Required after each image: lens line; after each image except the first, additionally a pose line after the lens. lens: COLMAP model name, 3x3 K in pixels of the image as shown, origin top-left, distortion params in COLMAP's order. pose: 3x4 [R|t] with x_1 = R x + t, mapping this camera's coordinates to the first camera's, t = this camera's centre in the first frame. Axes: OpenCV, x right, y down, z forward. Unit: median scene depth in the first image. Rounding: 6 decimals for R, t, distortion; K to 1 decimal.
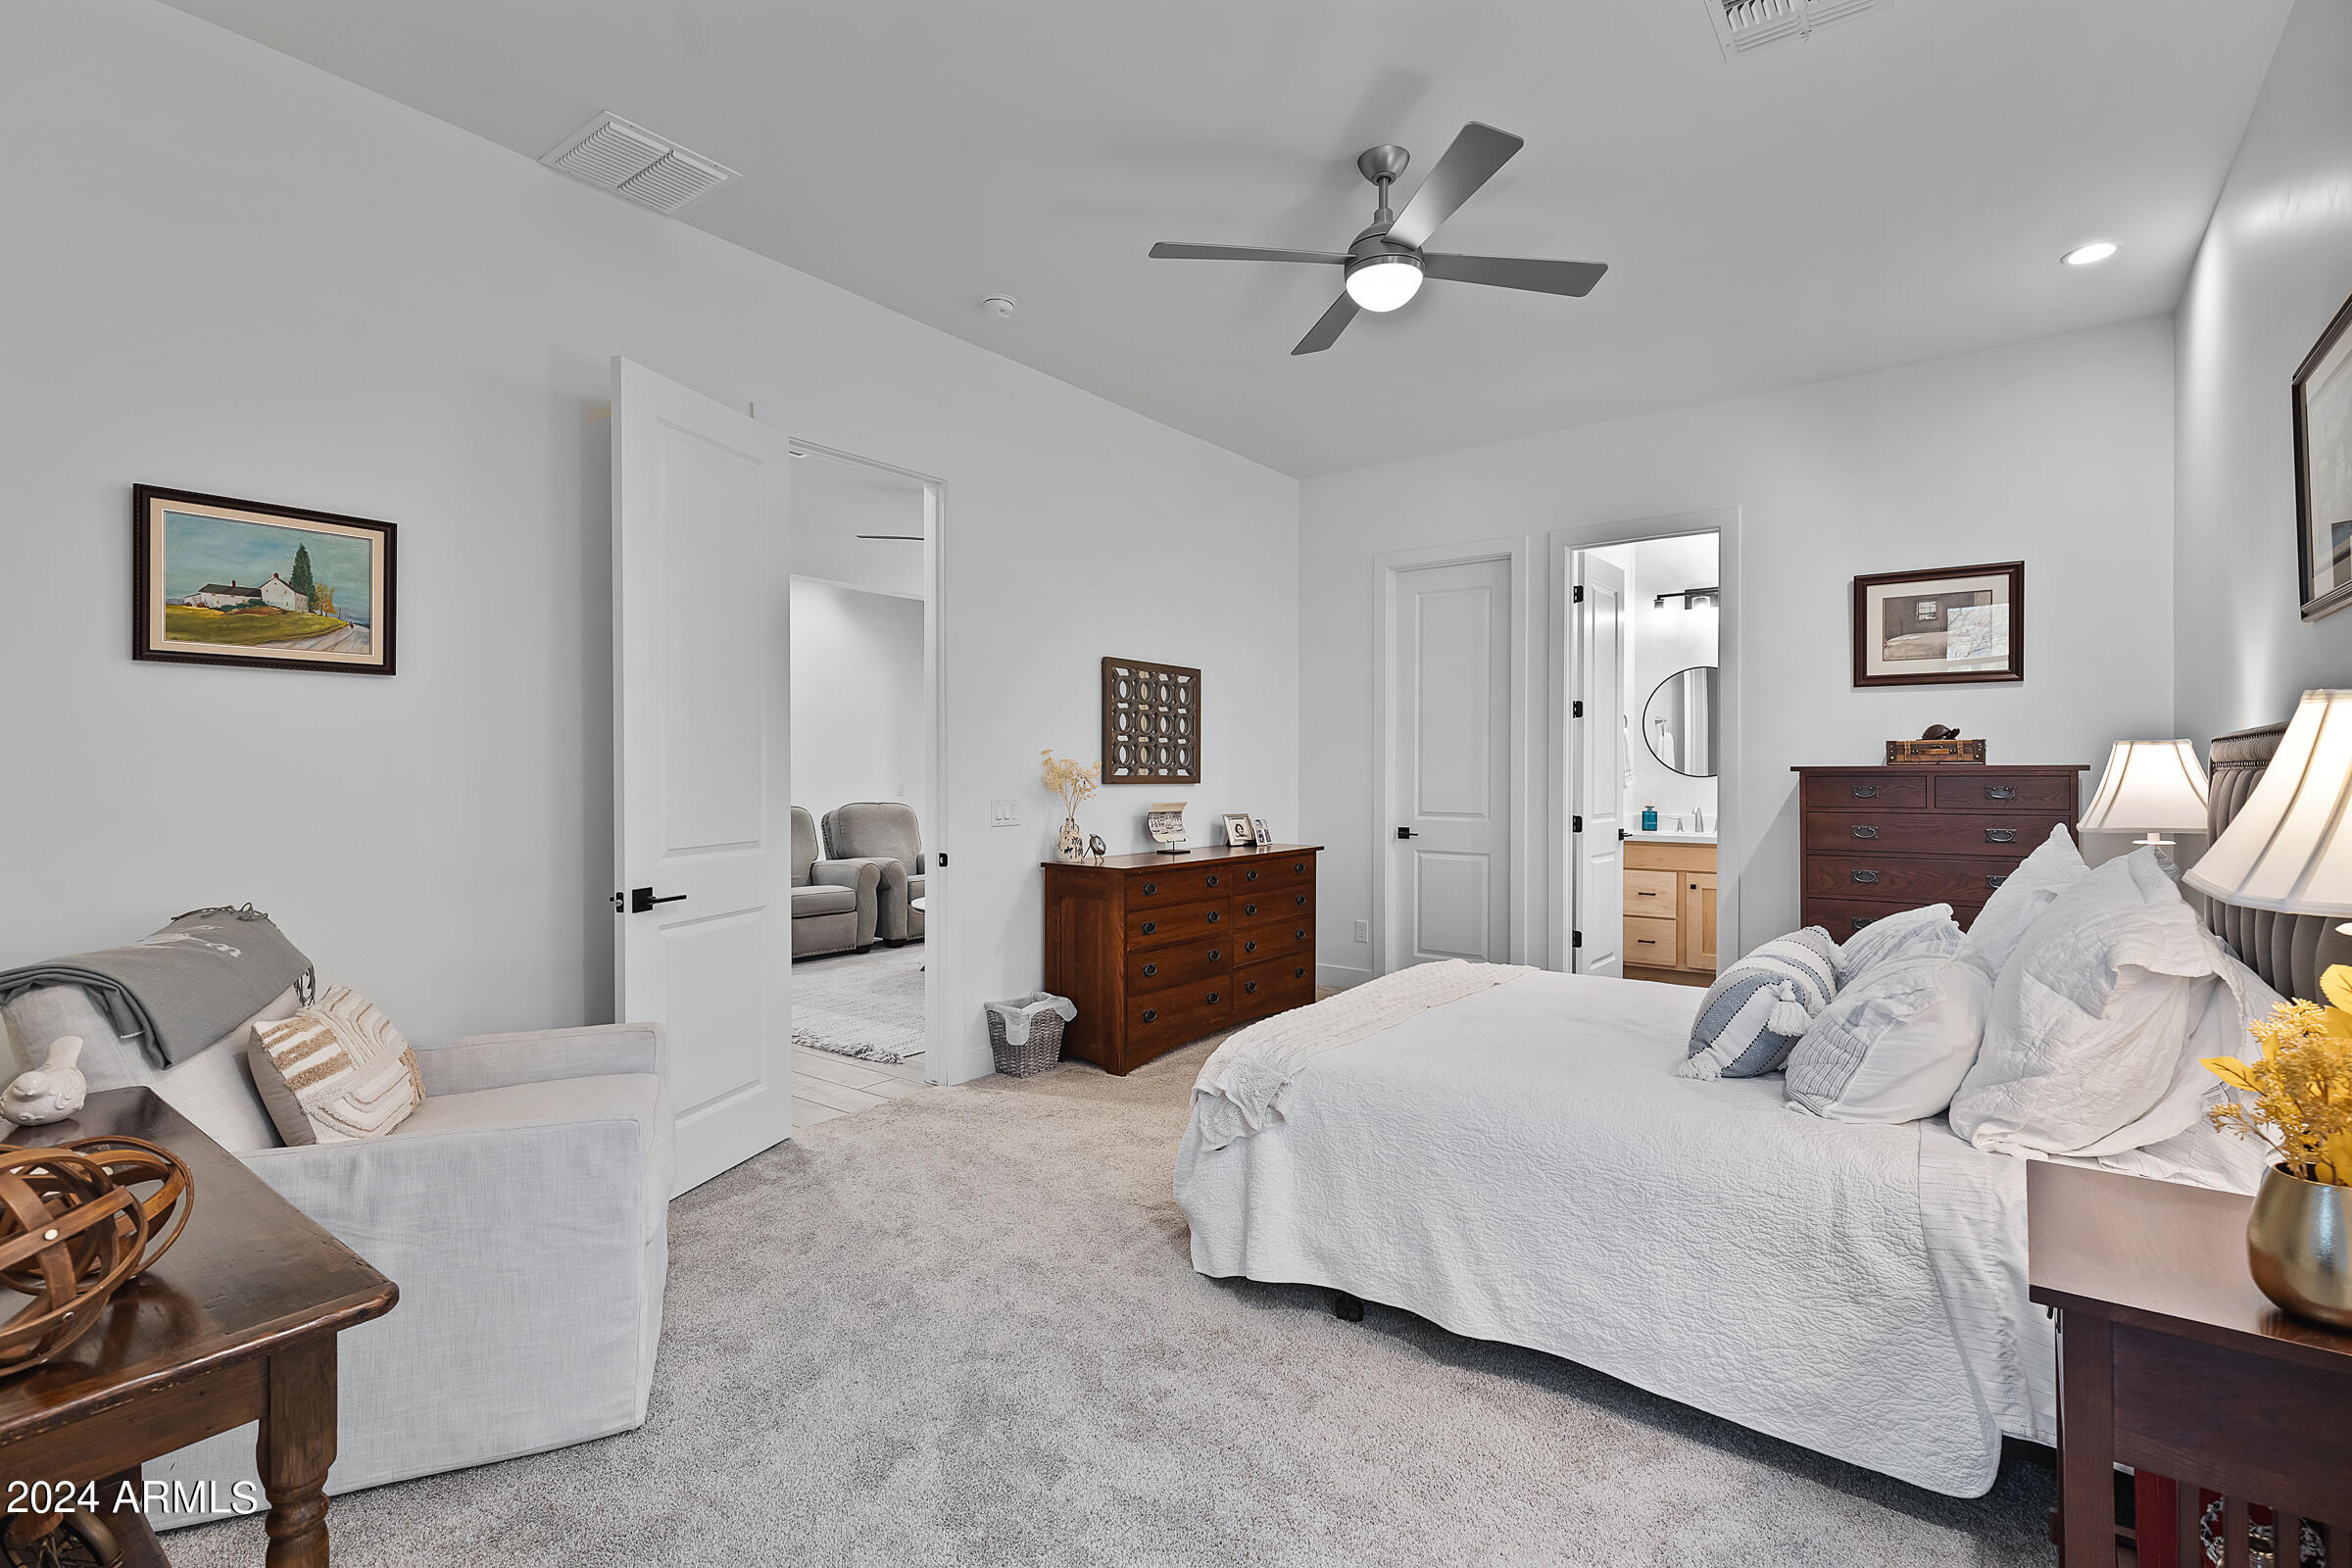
lens RADIAL K [[1086.4, 0, 1176.0], [0, 1086.4, 784.0], [0, 0, 1]] dist [-0.002203, 0.000014]
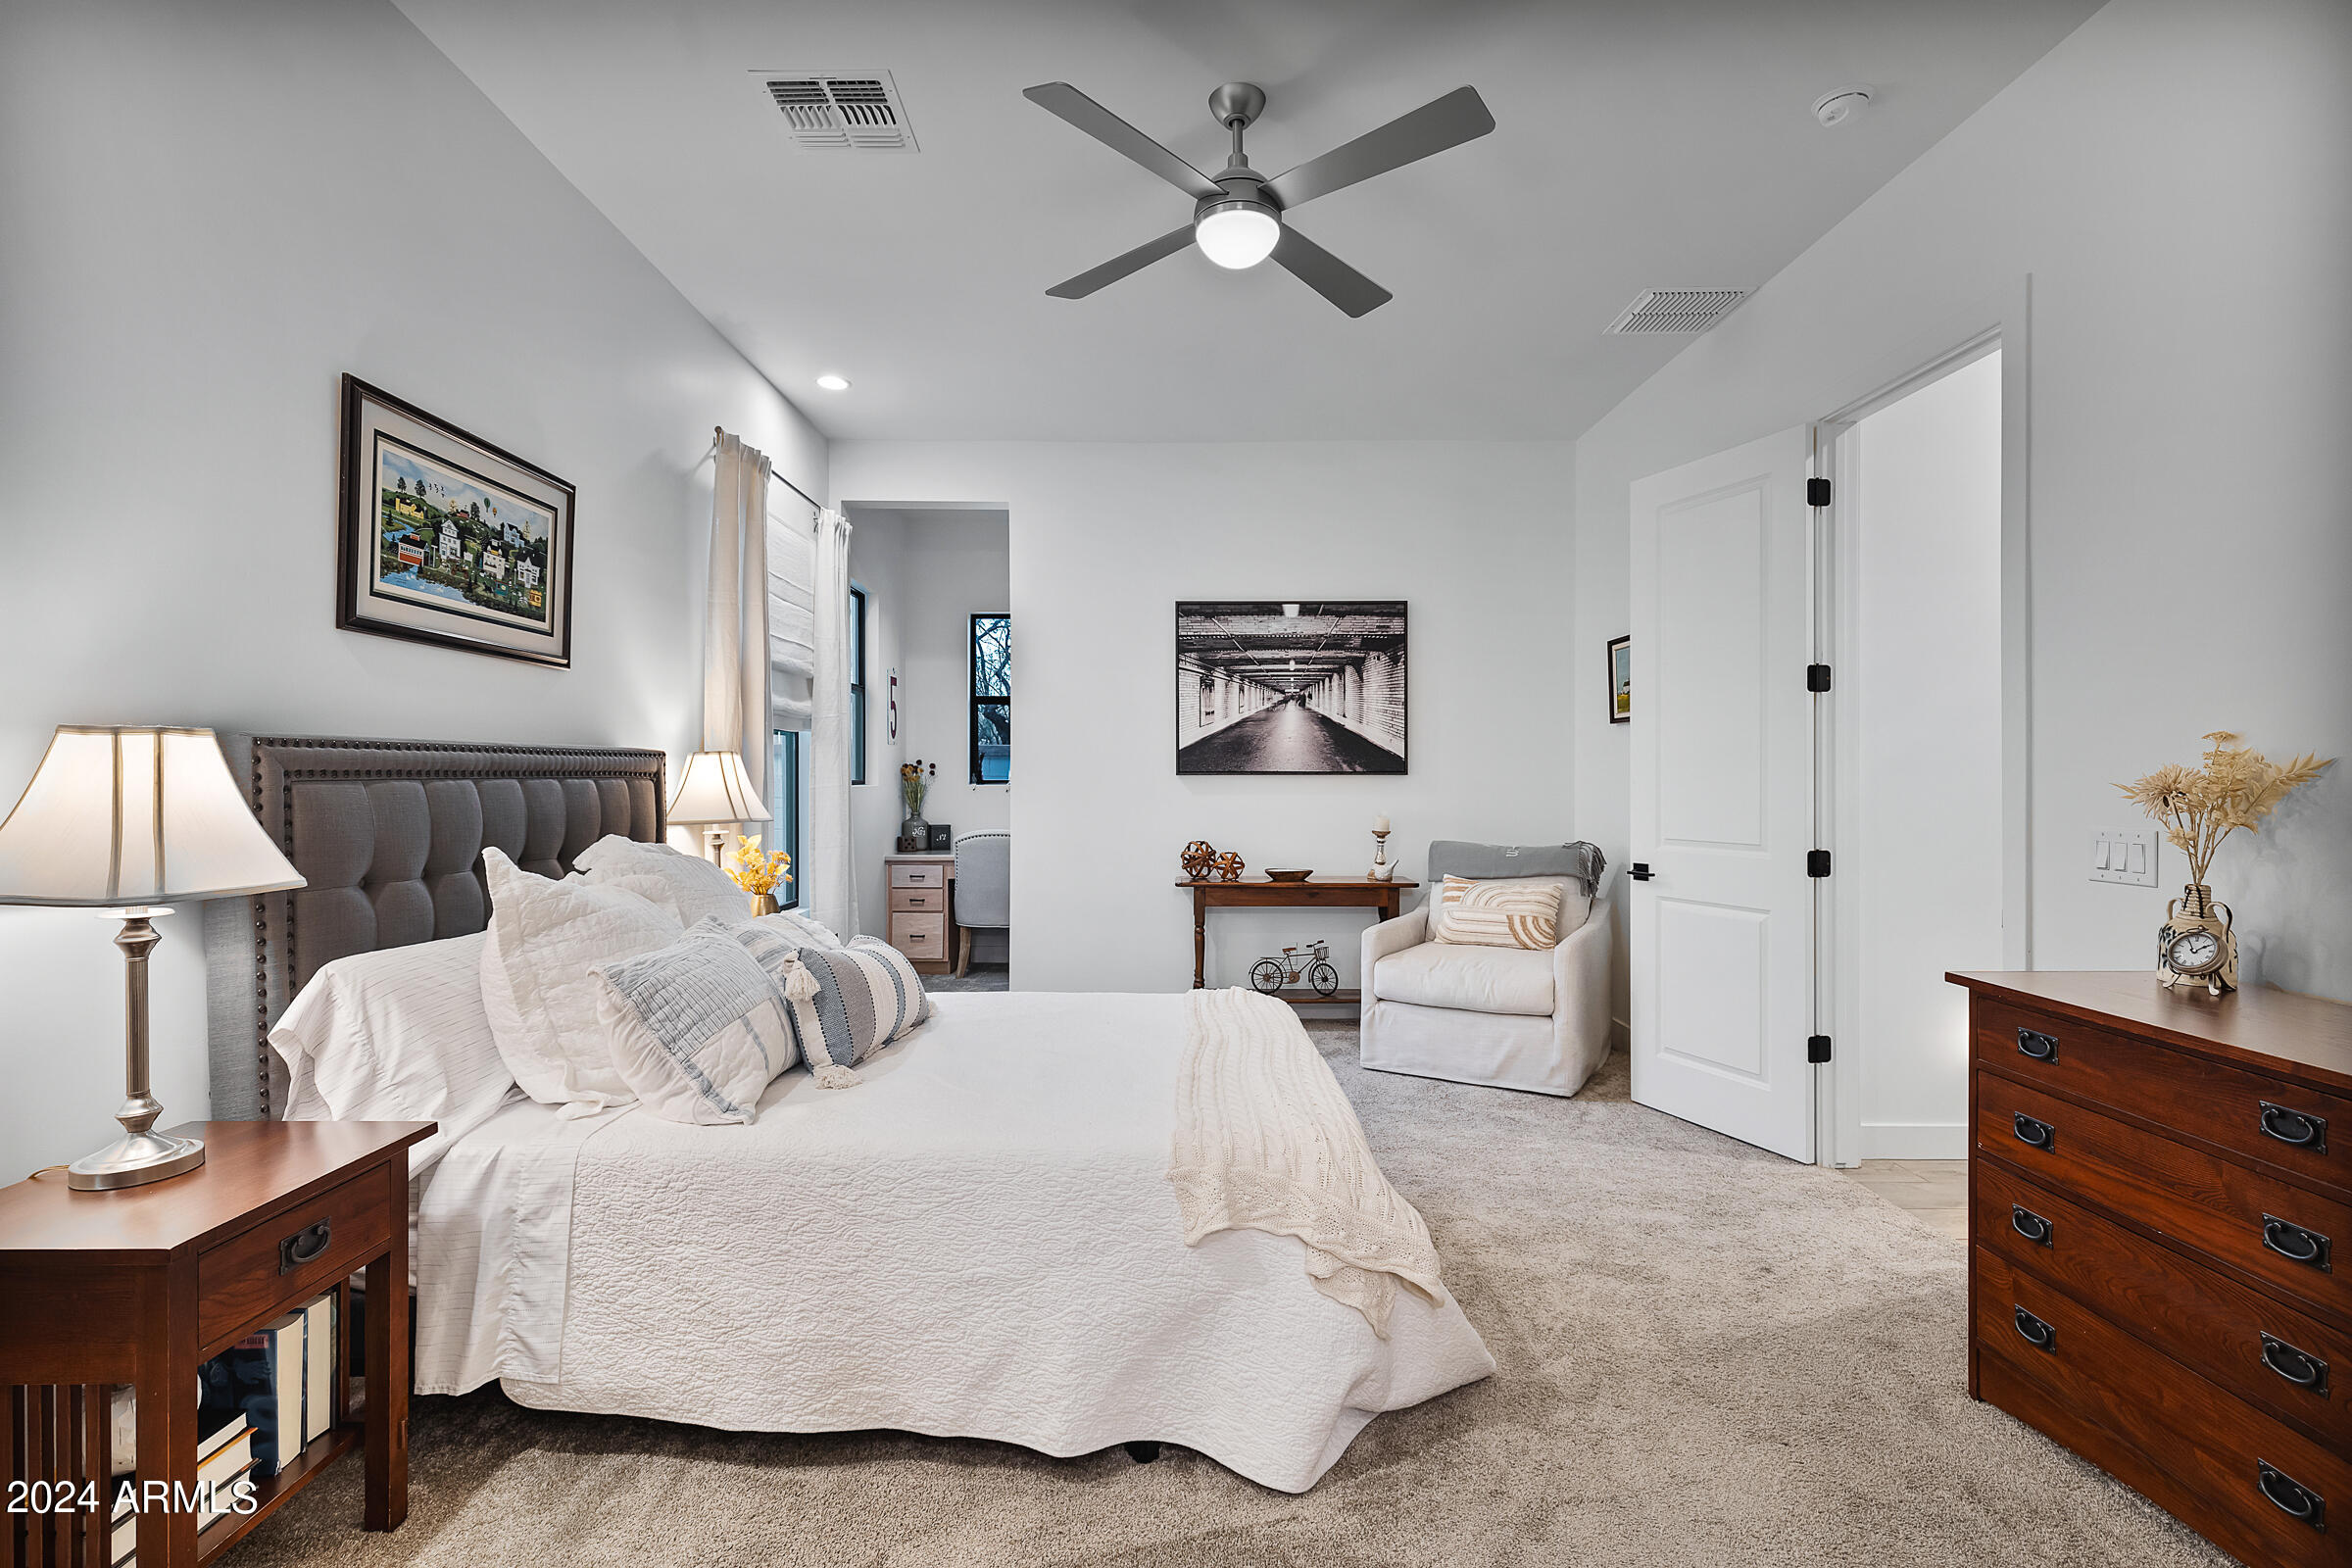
lens RADIAL K [[1086.4, 0, 1176.0], [0, 1086.4, 784.0], [0, 0, 1]] dist [-0.002203, 0.000014]
pose [[-0.799650, 0.005412, -0.600442, 0.513670], [-0.004710, 0.999872, 0.015285, -0.014503], [0.600448, 0.015051, -0.799522, 1.123545]]
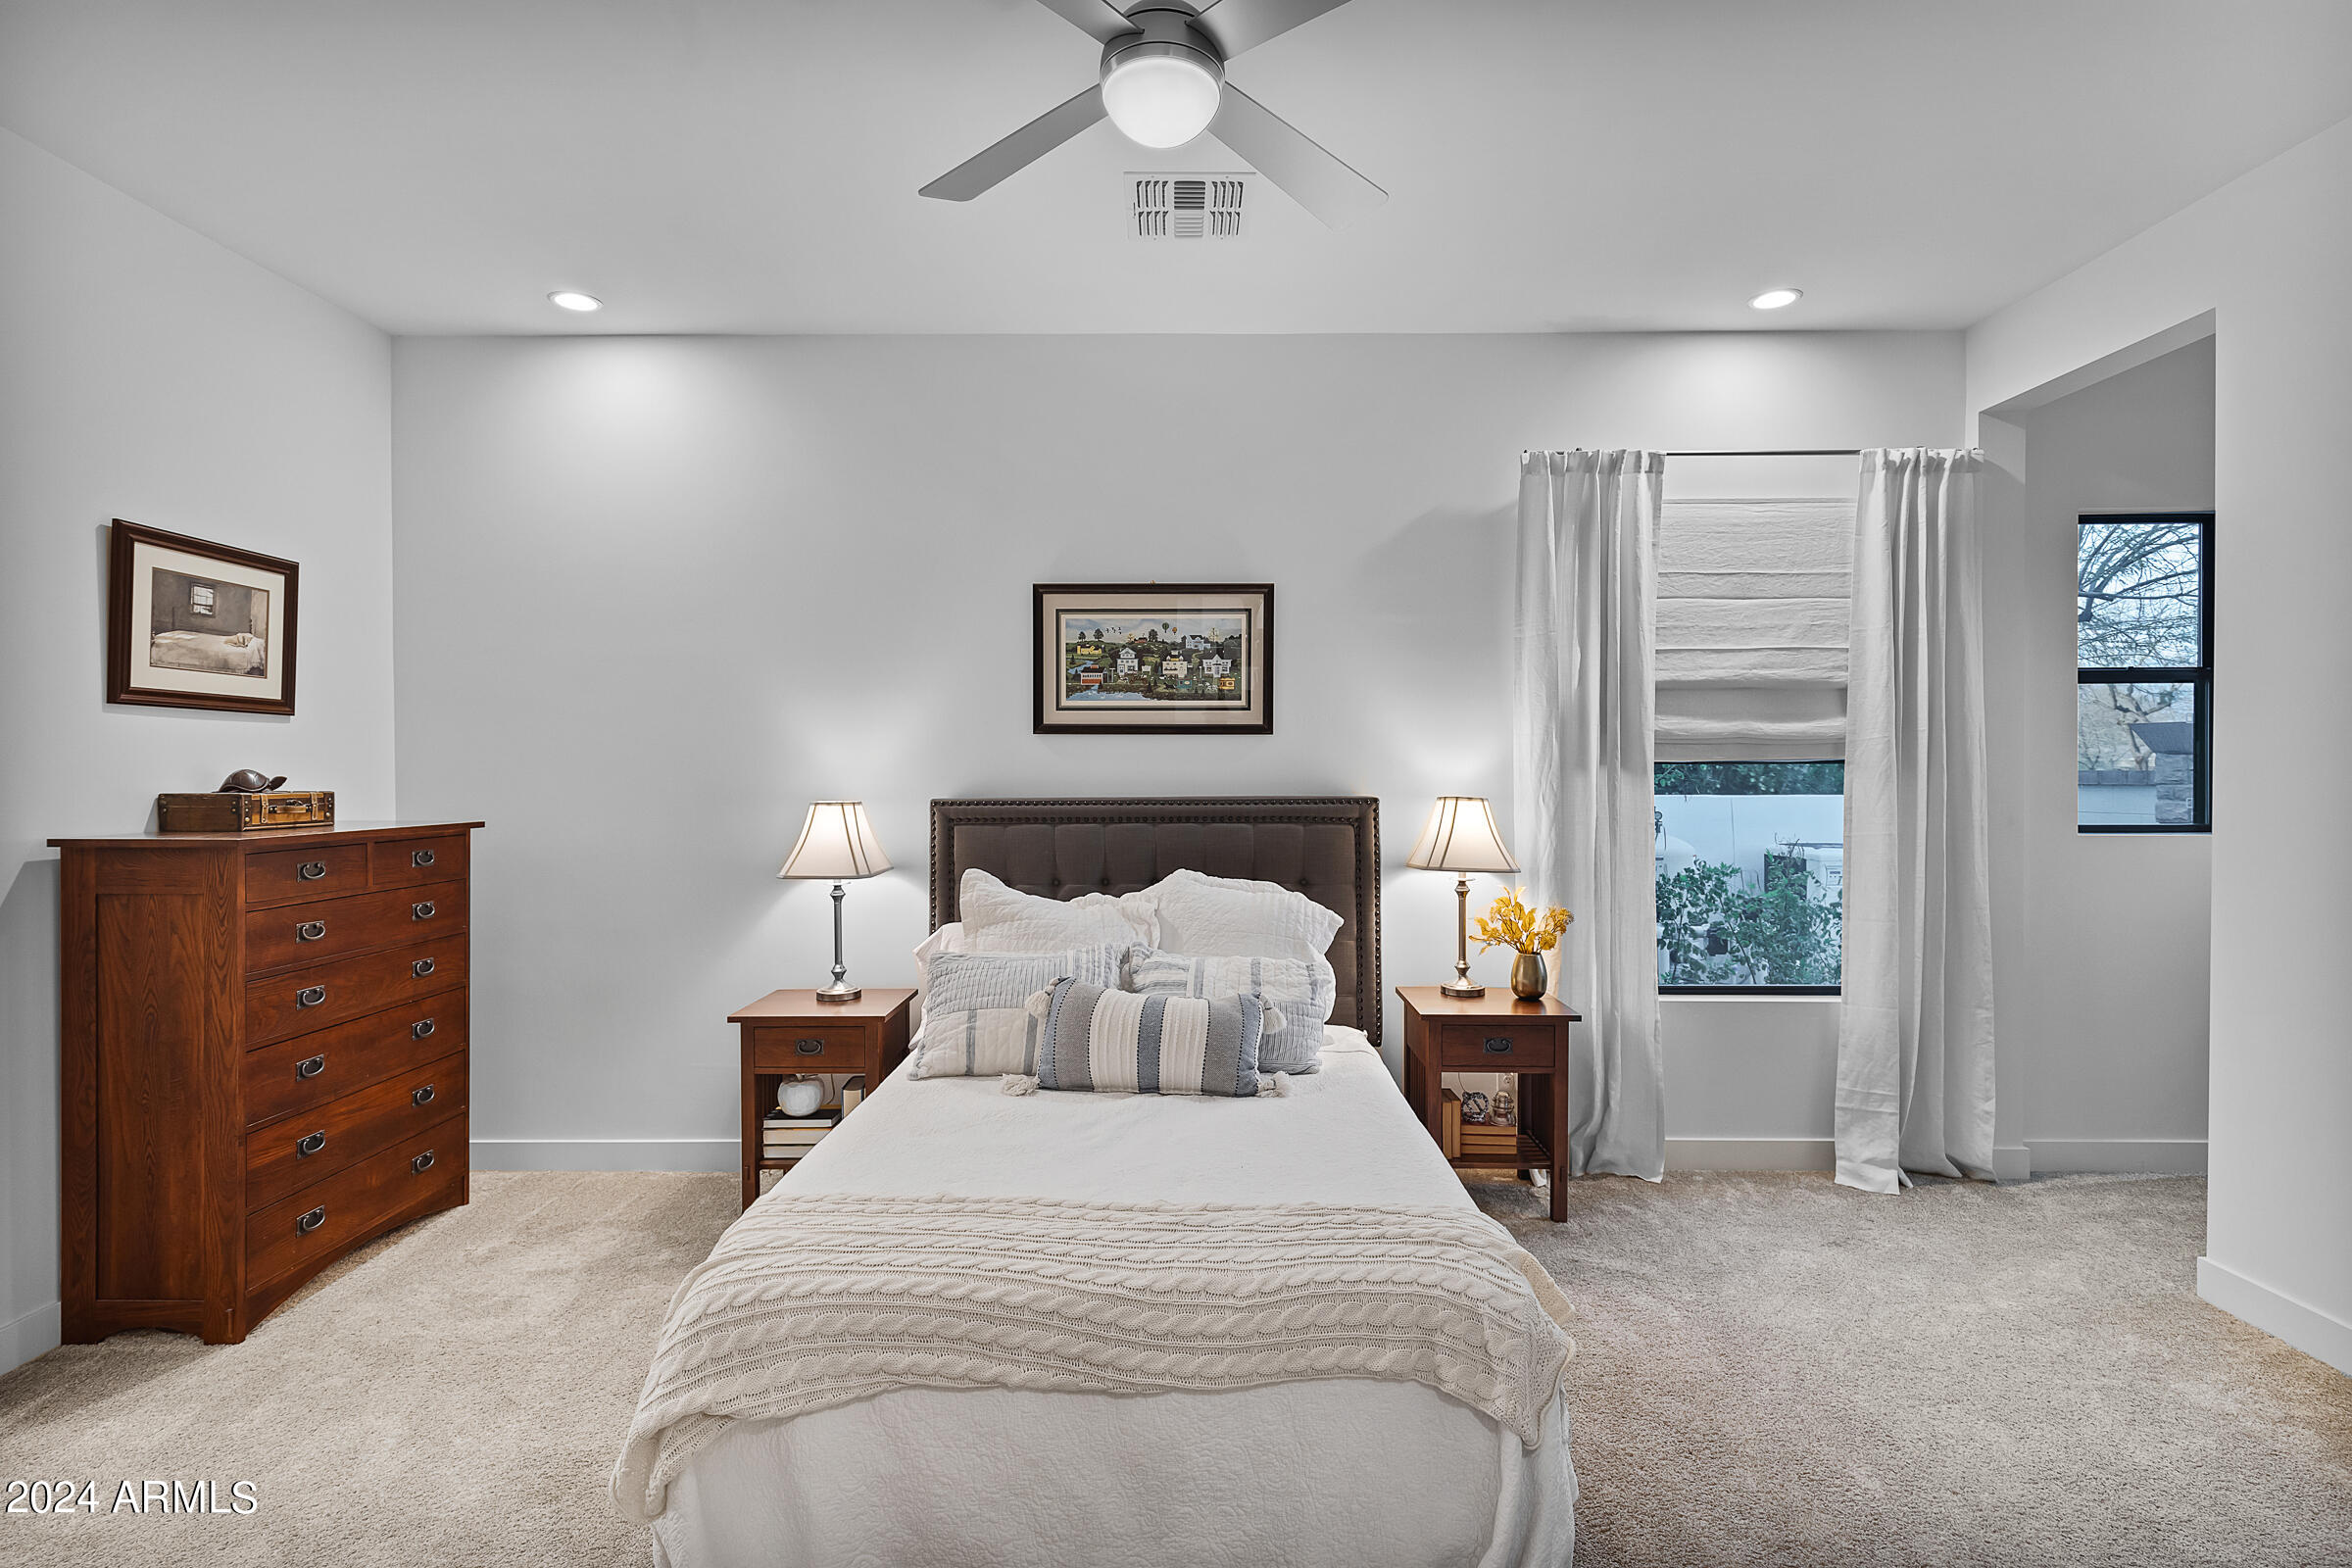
lens RADIAL K [[1086.4, 0, 1176.0], [0, 1086.4, 784.0], [0, 0, 1]] dist [-0.002203, 0.000014]
pose [[-0.595390, -0.008424, 0.803393, -0.217550], [0.011204, 0.999761, 0.018787, -0.050999], [-0.803359, 0.020187, -0.595153, 0.917608]]
